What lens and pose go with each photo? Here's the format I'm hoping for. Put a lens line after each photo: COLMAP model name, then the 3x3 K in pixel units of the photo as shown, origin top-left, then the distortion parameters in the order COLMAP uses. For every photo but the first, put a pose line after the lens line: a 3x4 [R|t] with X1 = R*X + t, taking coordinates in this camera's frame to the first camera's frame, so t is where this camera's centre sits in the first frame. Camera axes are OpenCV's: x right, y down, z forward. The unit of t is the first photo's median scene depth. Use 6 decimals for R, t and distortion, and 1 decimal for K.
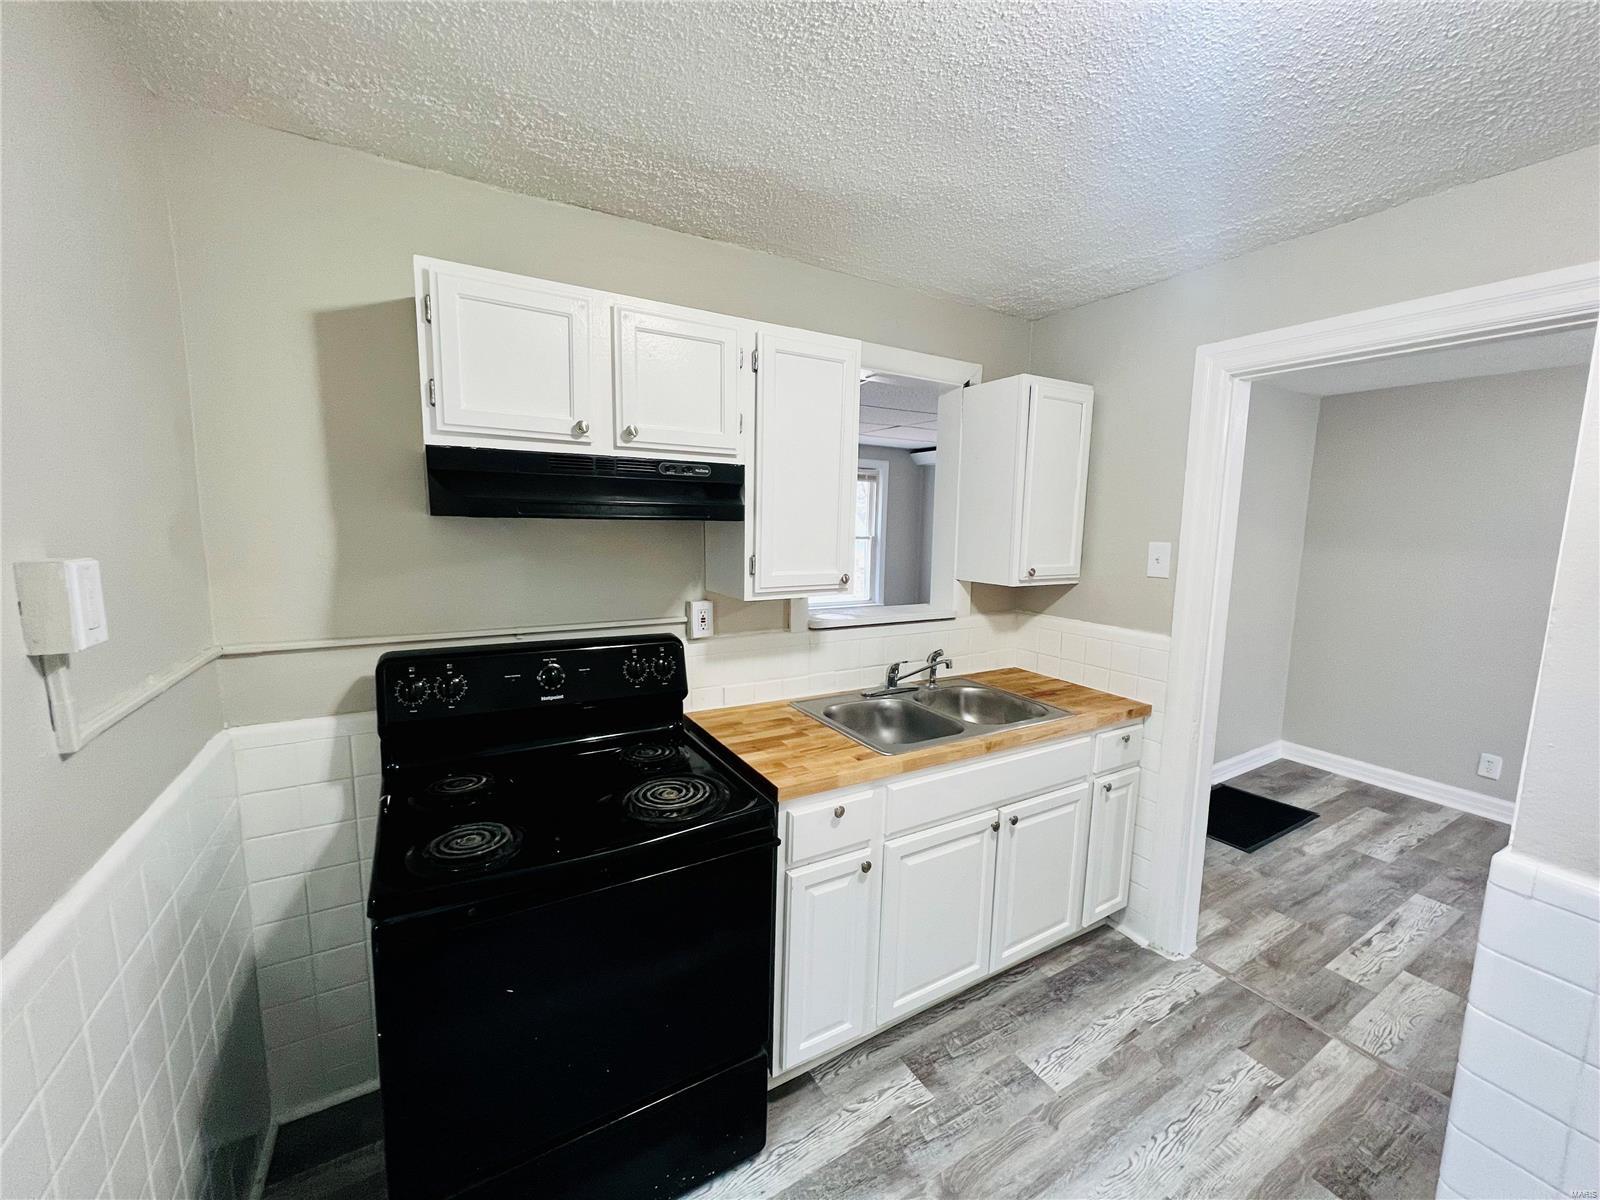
lens RADIAL K [[639.2, 0, 801.0], [0, 639.2, 607.7], [0, 0, 1]] dist [0.001675, 0.000081]
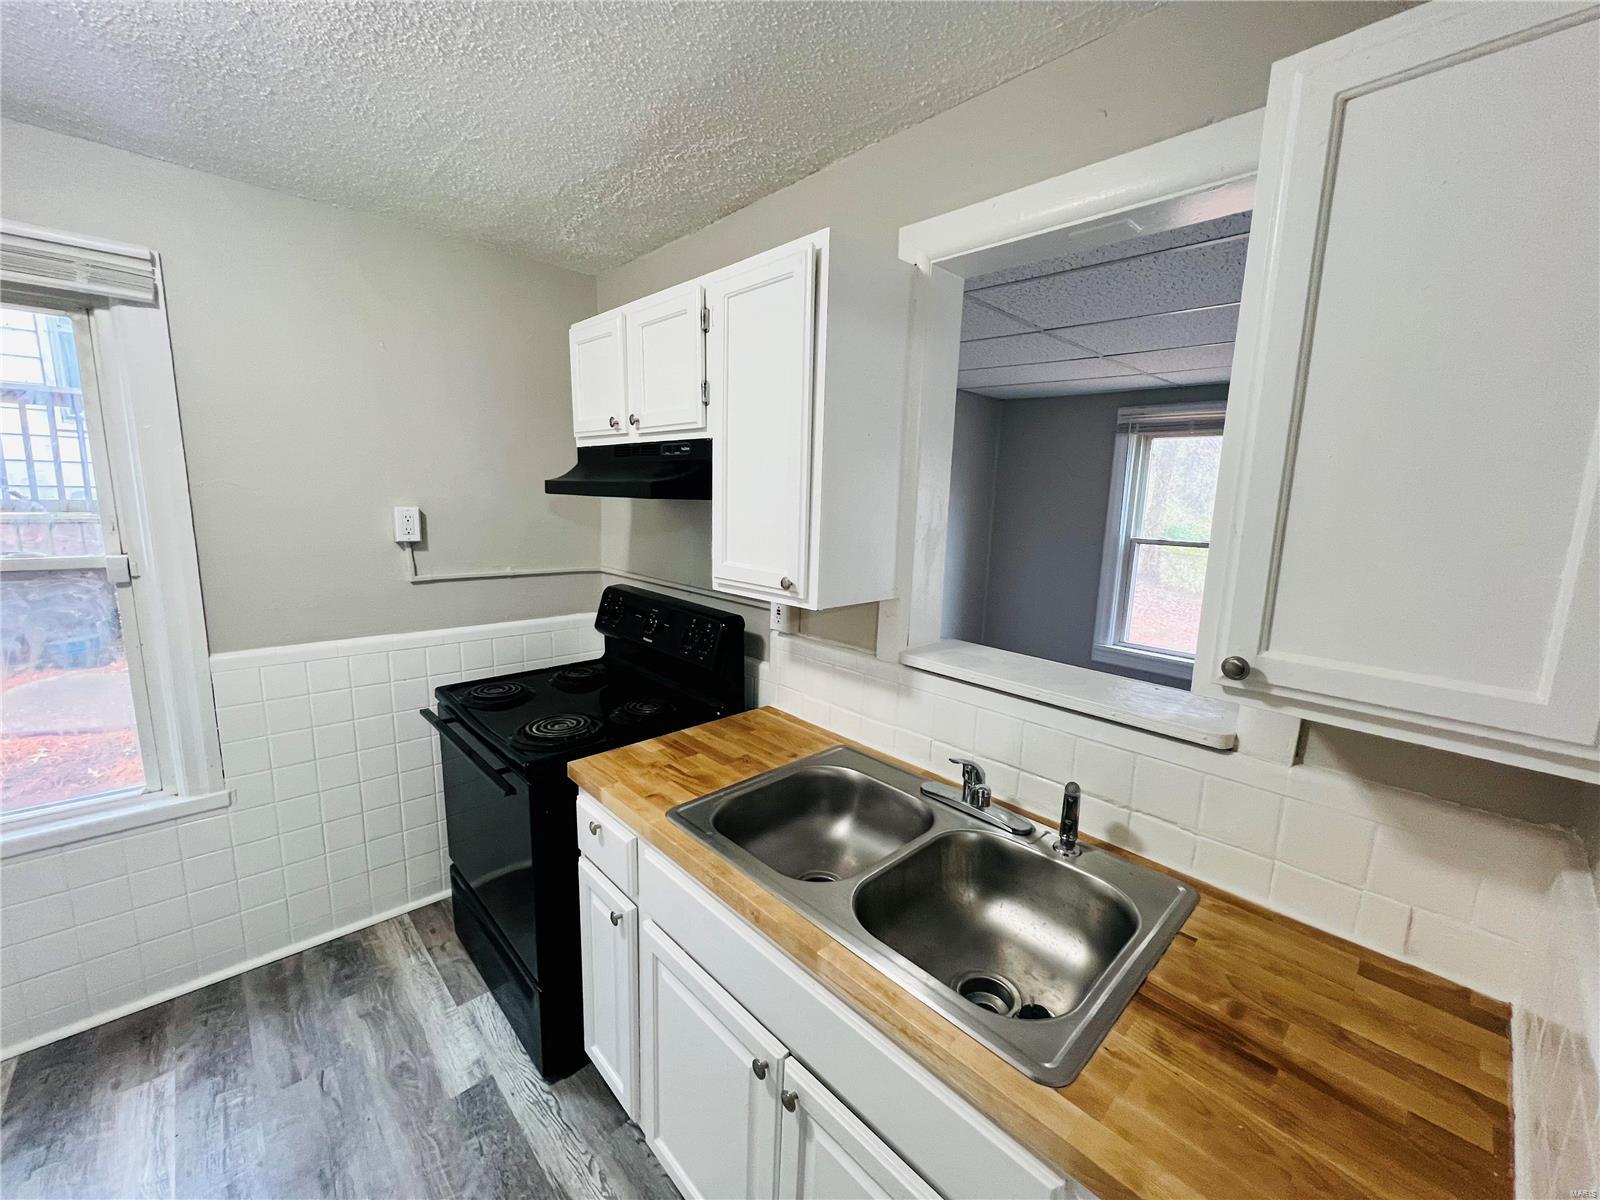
lens RADIAL K [[639.9, 0, 801.8], [0, 639.9, 602.9], [0, 0, 1]] dist [0.001648, 0.000121]
pose [[0.226373, 0.158061, -0.961131, 0.861222], [-0.159632, 0.979425, 0.123472, -0.131258], [0.960871, 0.125476, 0.246947, 0.948597]]
